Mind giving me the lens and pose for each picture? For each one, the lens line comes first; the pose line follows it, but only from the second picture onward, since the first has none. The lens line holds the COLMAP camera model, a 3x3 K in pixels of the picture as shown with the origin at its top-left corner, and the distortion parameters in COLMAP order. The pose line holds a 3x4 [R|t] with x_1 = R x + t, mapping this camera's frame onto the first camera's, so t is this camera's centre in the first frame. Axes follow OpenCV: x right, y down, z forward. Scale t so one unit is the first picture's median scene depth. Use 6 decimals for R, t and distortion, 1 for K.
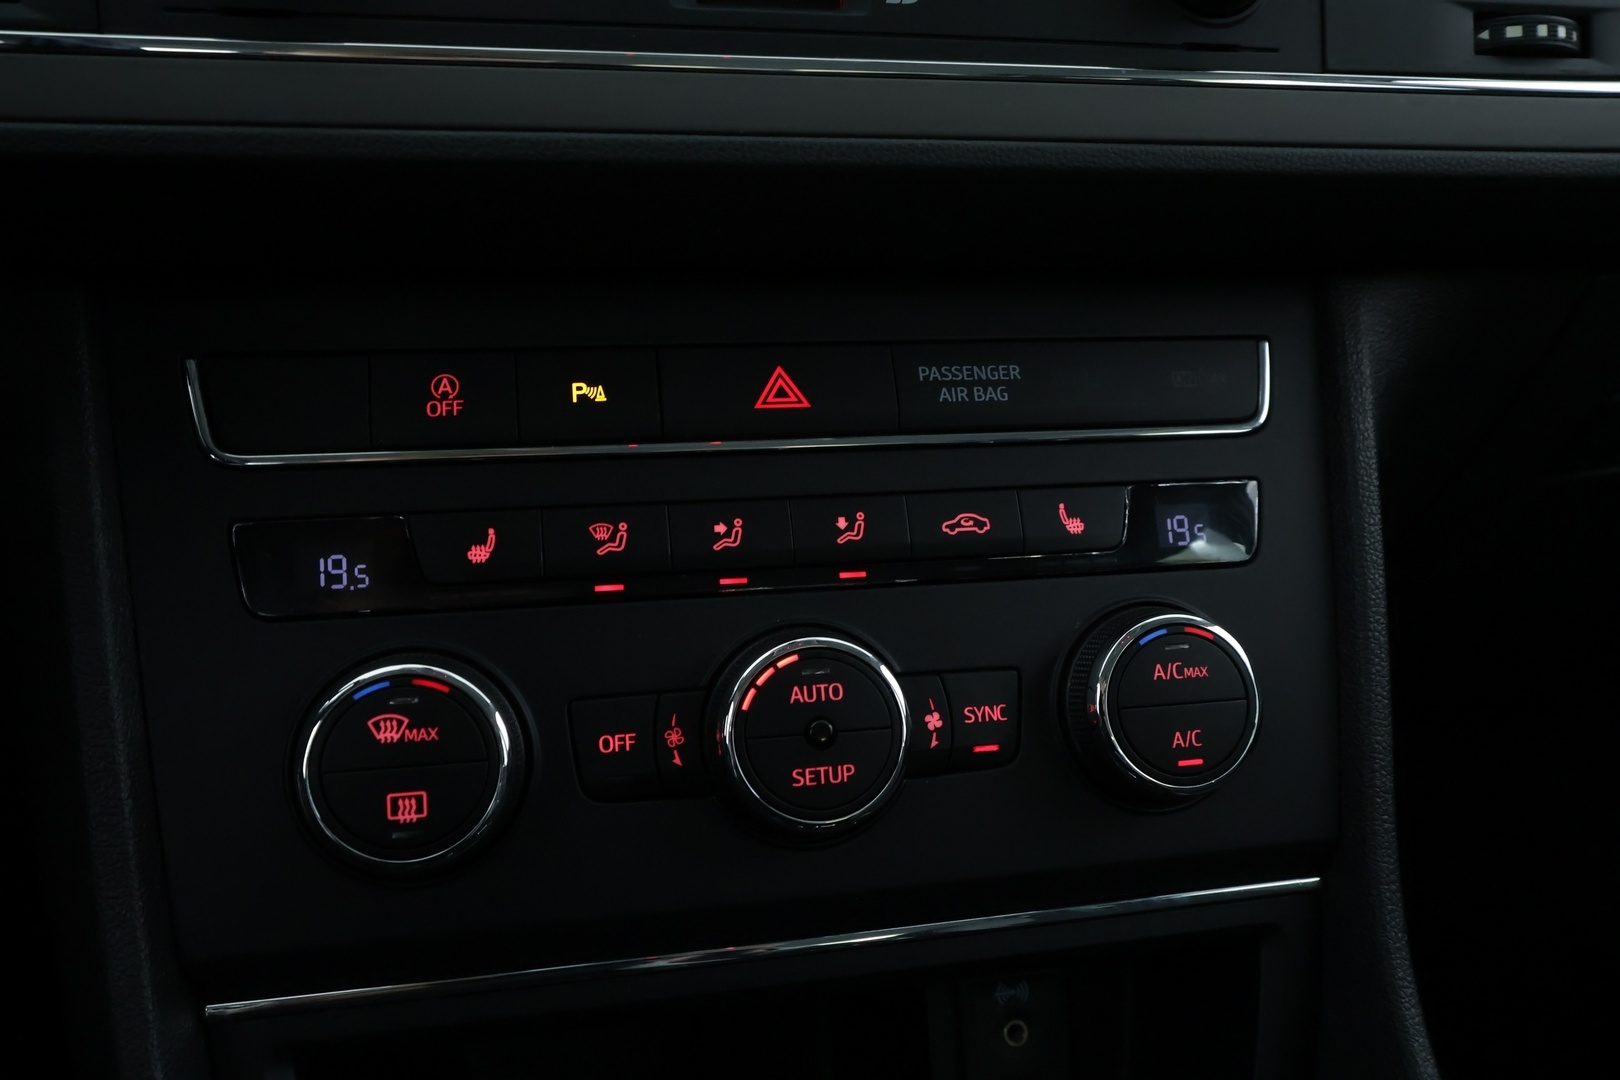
lens RADIAL K [[1287.0, 0, 810.0], [0, 1287.0, 540.0], [0, 0, 1]] dist [0.007608, -0.001386]
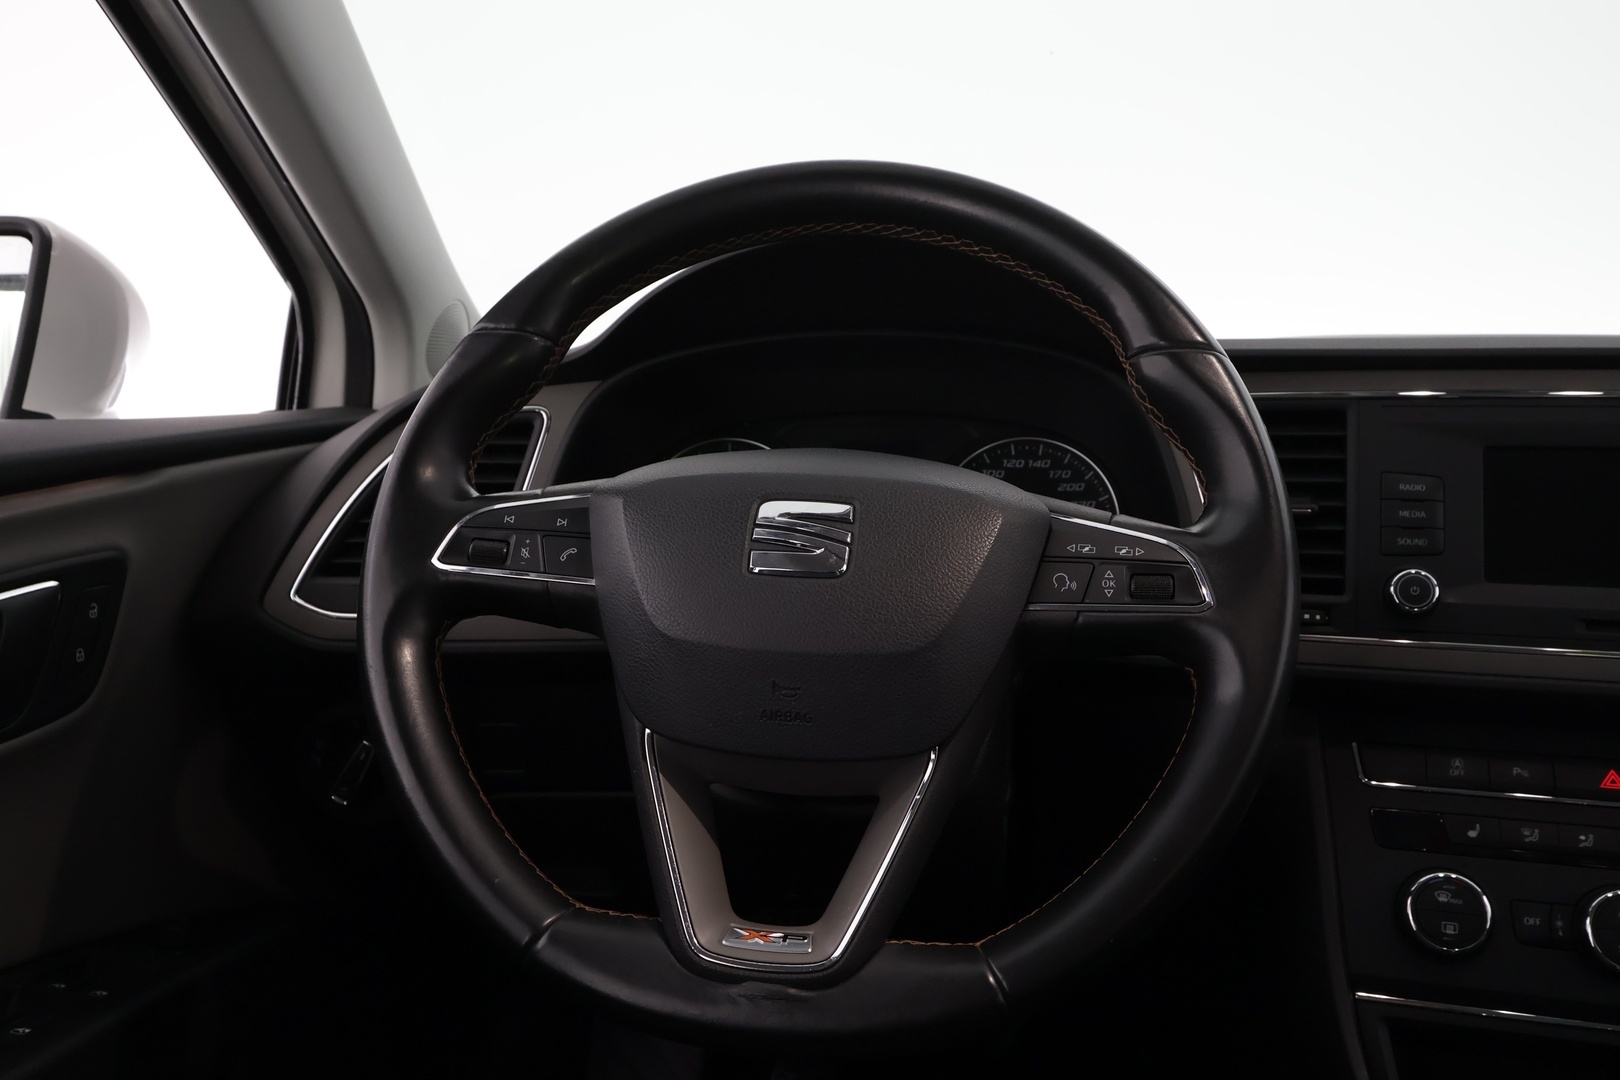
lens RADIAL K [[1287.0, 0, 810.0], [0, 1287.0, 540.0], [0, 0, 1]] dist [0.007608, -0.001386]
pose [[0.880255, 0.040000, -0.472811, -0.224450], [-0.128512, 0.979296, -0.156409, 0.009178], [0.456766, 0.198441, 0.867171, -1.849410]]
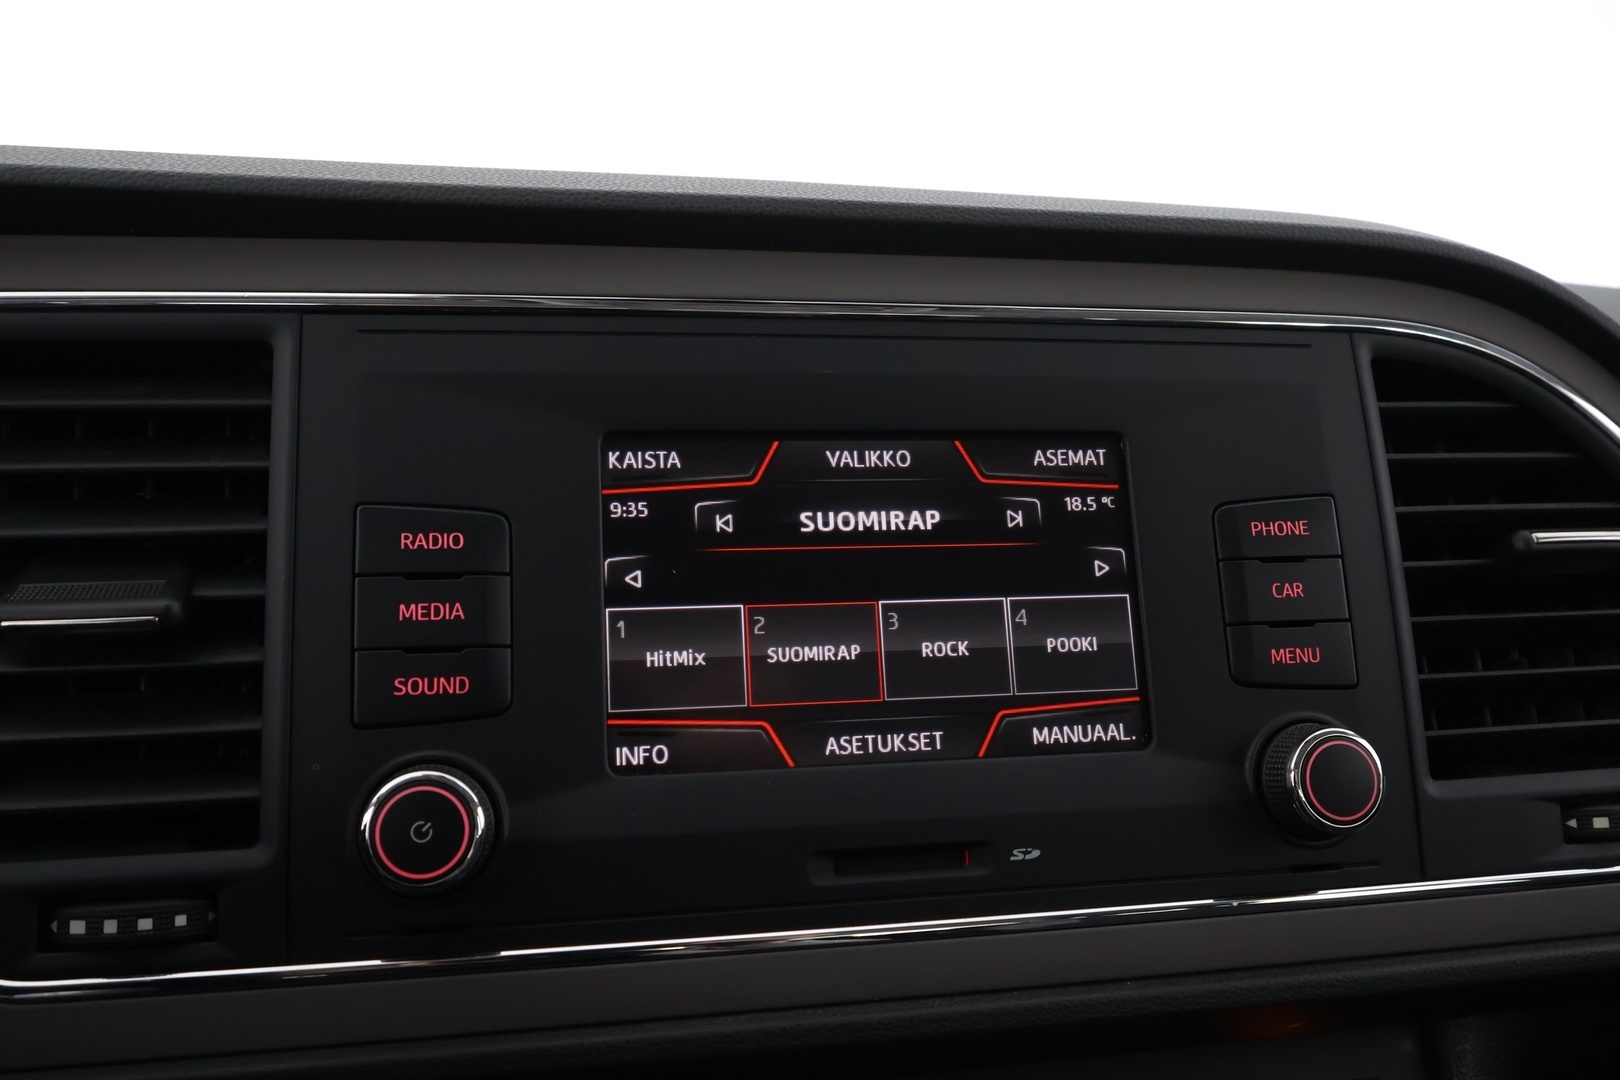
lens RADIAL K [[1287.0, 0, 810.0], [0, 1287.0, 540.0], [0, 0, 1]] dist [0.007608, -0.001386]
pose [[0.999923, -0.005581, 0.011091, -0.108412], [0.007481, 0.983740, -0.179443, -0.463223], [-0.009909, 0.179512, 0.983706, -0.099121]]
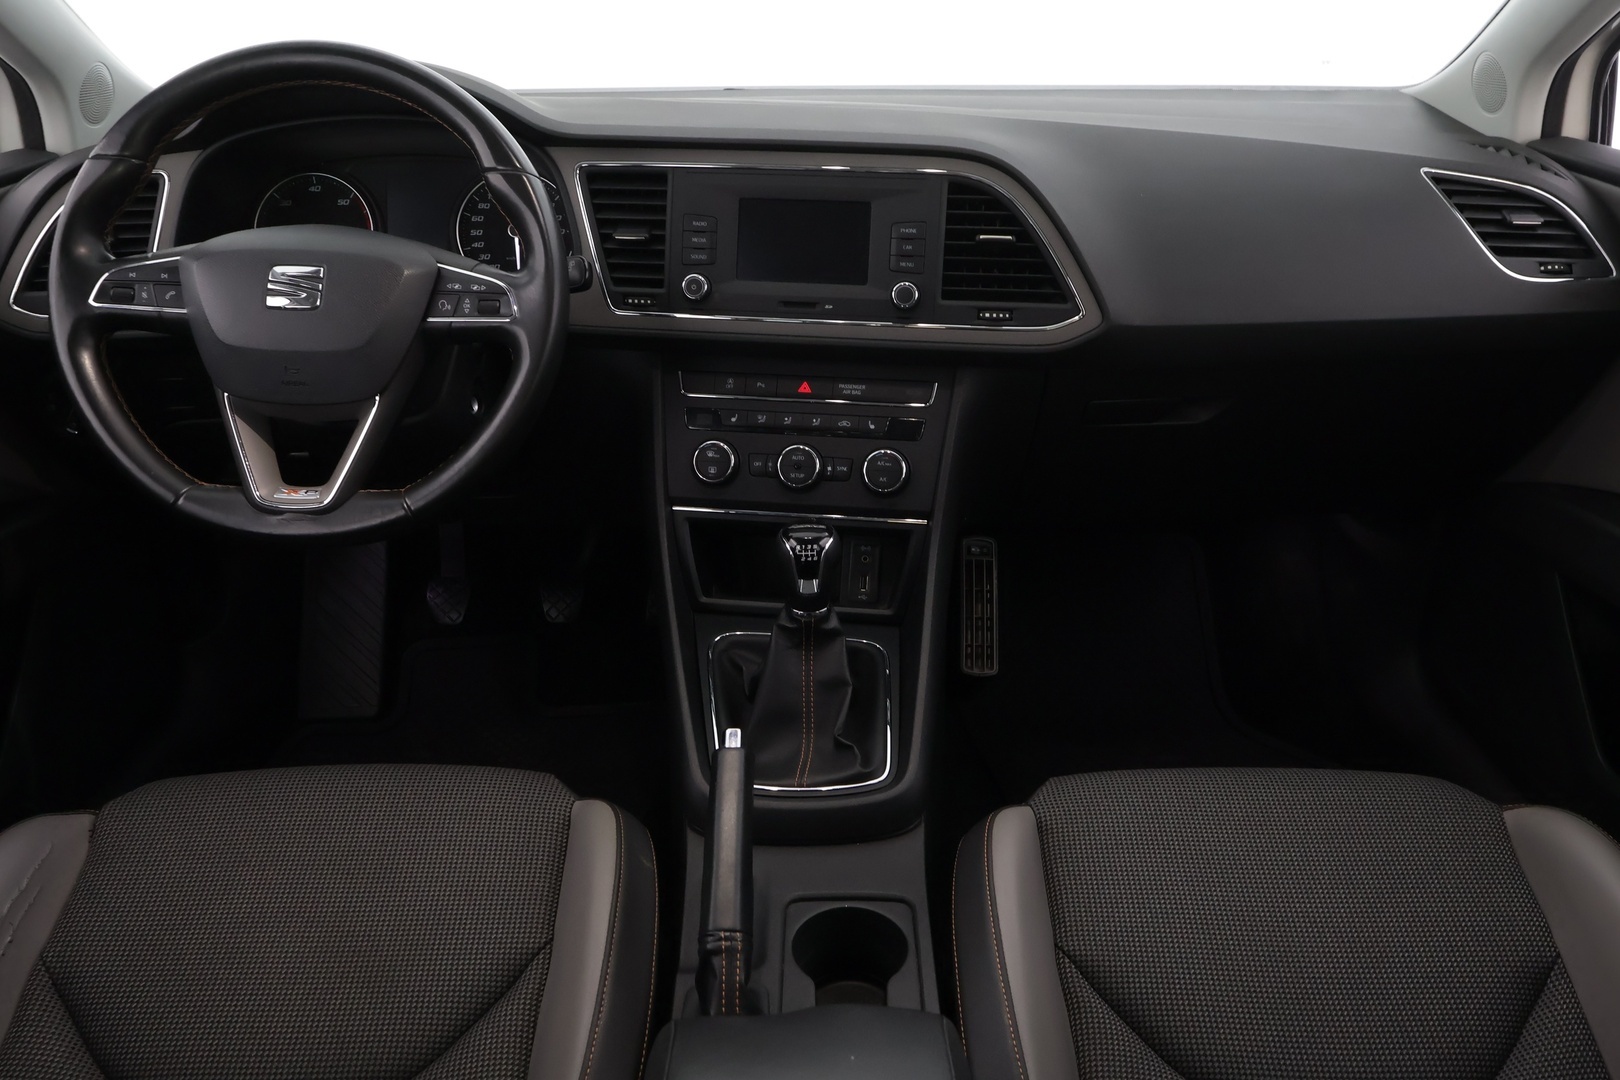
lens RADIAL K [[1287.0, 0, 810.0], [0, 1287.0, 540.0], [0, 0, 1]] dist [0.007608, -0.001386]
pose [[0.941004, 0.131668, -0.311728, 1.460248], [-0.089147, 0.985113, 0.146987, -0.260370], [0.326441, -0.110526, 0.938733, -3.206509]]
